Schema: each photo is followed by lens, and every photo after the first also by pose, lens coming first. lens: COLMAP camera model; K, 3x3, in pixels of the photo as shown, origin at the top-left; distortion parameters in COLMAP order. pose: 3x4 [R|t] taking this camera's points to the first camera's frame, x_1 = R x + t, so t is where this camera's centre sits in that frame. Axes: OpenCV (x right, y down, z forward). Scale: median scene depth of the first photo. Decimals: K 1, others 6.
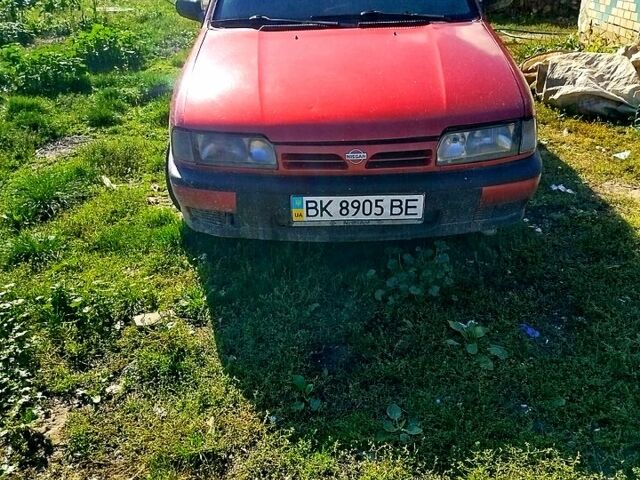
lens RADIAL K [[542.9, 0, 320.0], [0, 542.9, 240.0], [0, 0, 1]] dist [0.004108, -0.000898]
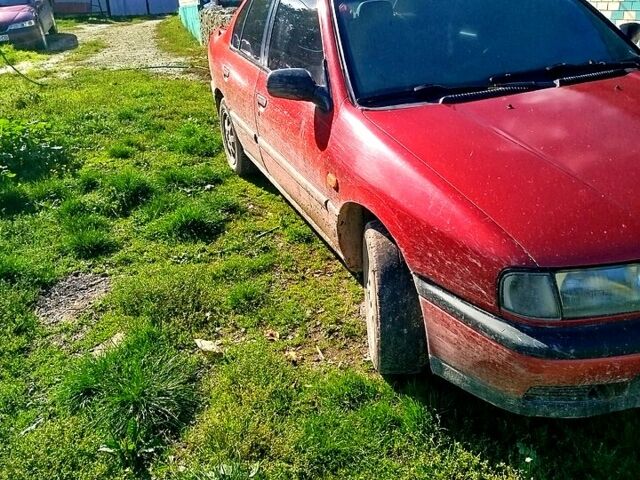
lens RADIAL K [[542.9, 0, 320.0], [0, 542.9, 240.0], [0, 0, 1]] dist [0.004108, -0.000898]
pose [[0.944941, -0.181168, 0.272517, -0.648180], [0.206567, 0.976112, -0.067347, -0.245534], [-0.253806, 0.119932, 0.959791, 0.464805]]
